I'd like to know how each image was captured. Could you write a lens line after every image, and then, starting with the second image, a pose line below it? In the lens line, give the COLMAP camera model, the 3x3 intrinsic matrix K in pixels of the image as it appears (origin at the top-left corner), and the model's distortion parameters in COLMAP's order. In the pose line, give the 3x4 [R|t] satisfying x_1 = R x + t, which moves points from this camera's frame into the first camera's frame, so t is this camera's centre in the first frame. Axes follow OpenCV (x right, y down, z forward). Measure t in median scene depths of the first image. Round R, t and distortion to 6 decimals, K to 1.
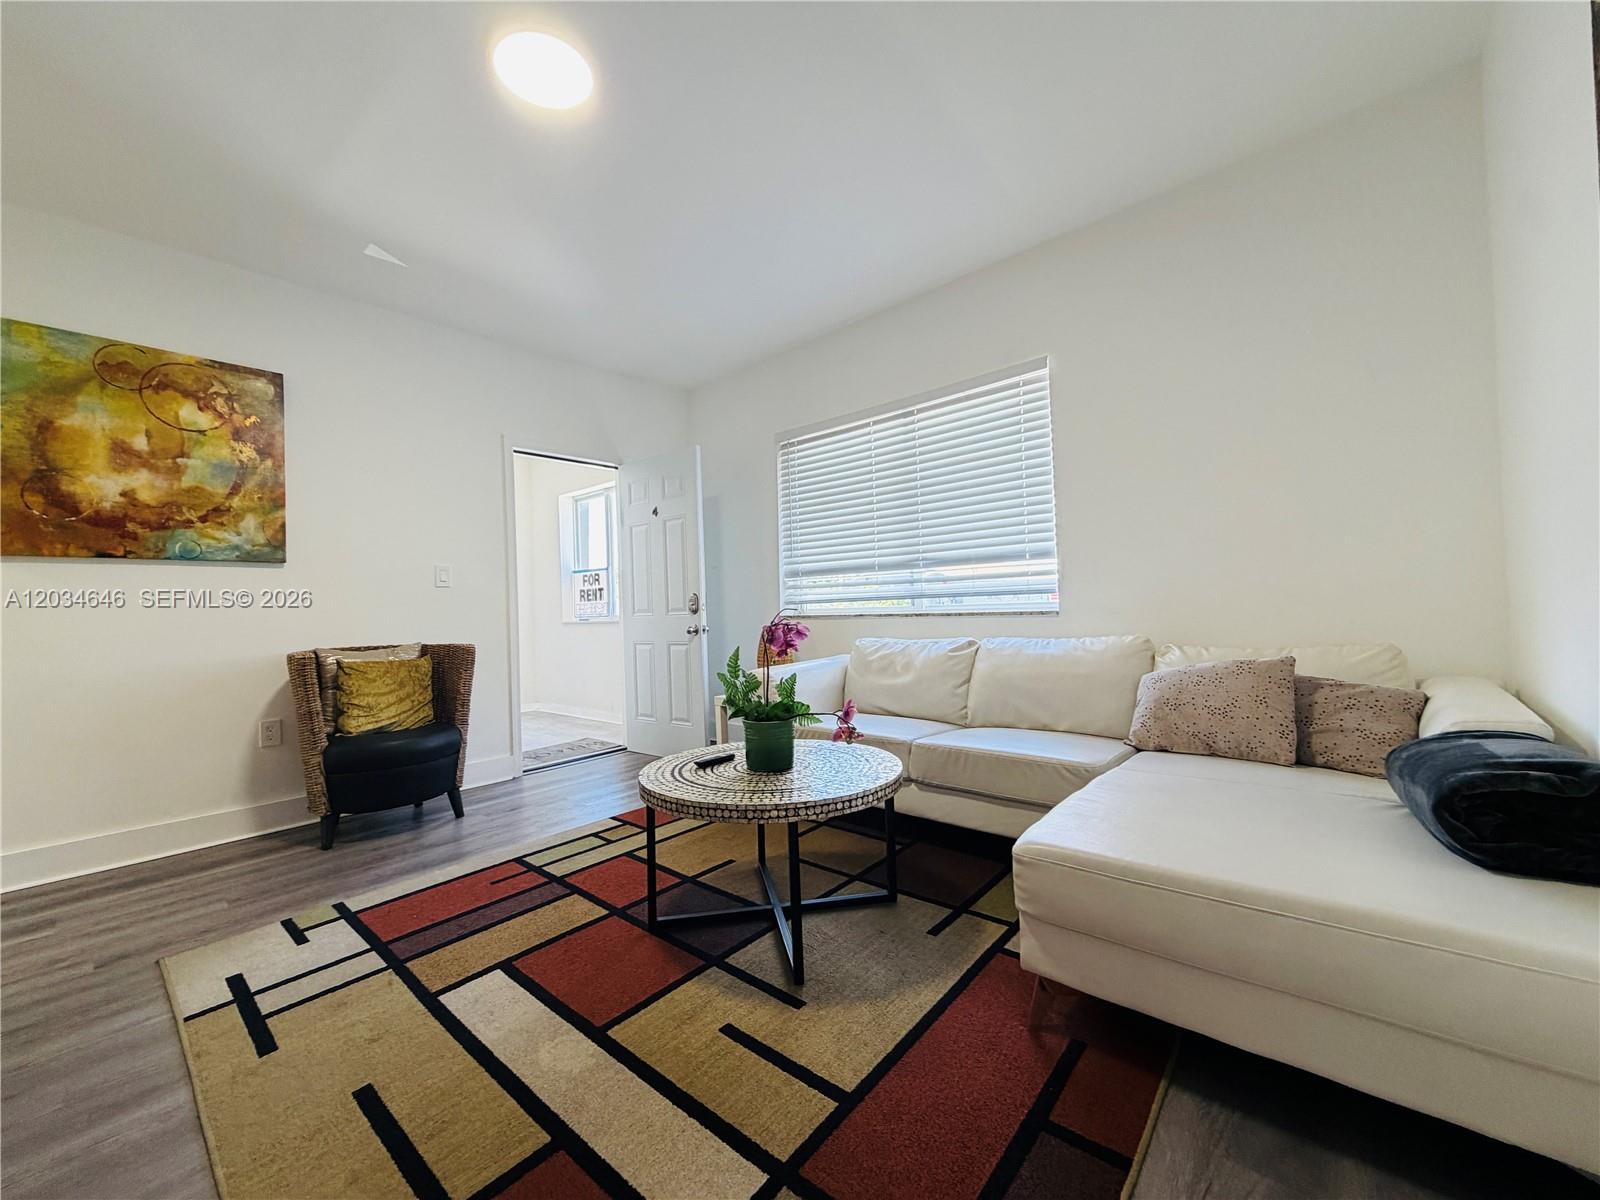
lens RADIAL K [[635.9, 0, 799.9], [0, 635.9, 599.1], [0, 0, 1]] dist [0.002349, -0.000490]
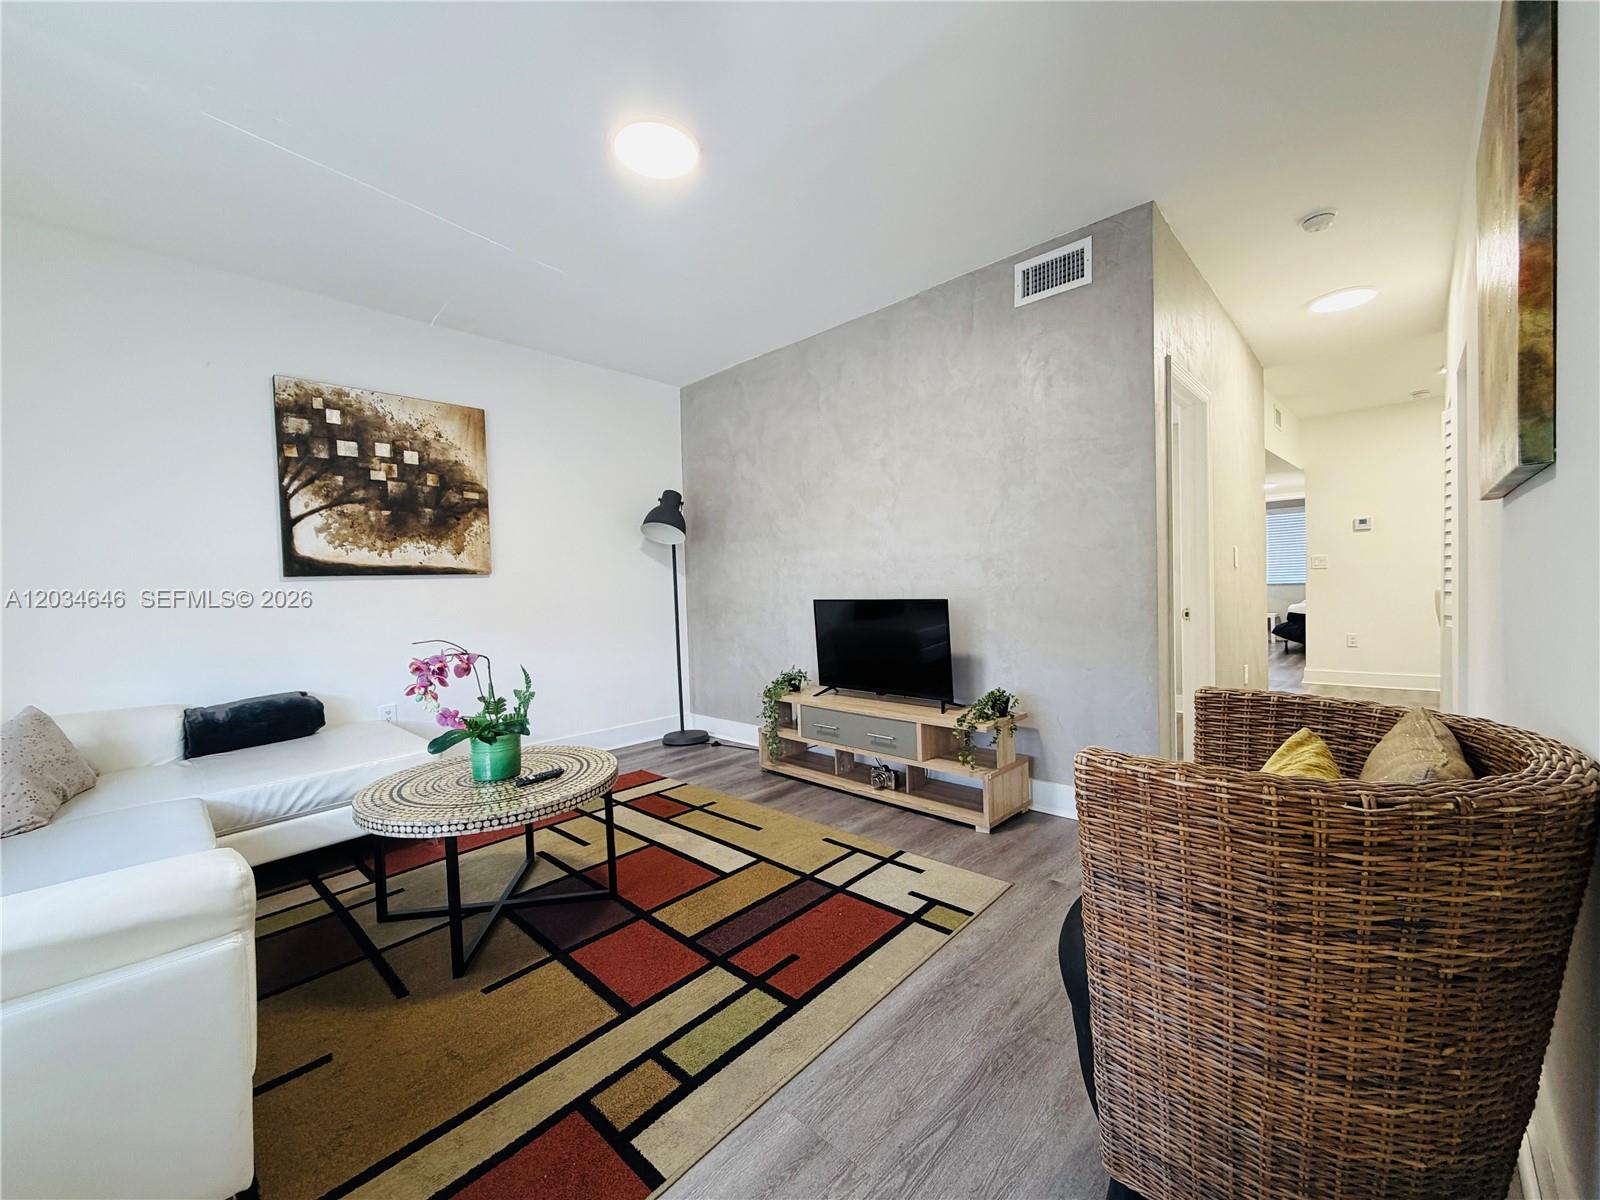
lens RADIAL K [[635.9, 0, 799.3], [0, 635.9, 602.8], [0, 0, 1]] dist [0.002349, -0.000490]
pose [[-0.996750, 0.067488, 0.043996, -0.613815], [0.067981, 0.997639, 0.009800, -0.011797], [-0.043231, 0.012759, -0.998984, 1.999166]]
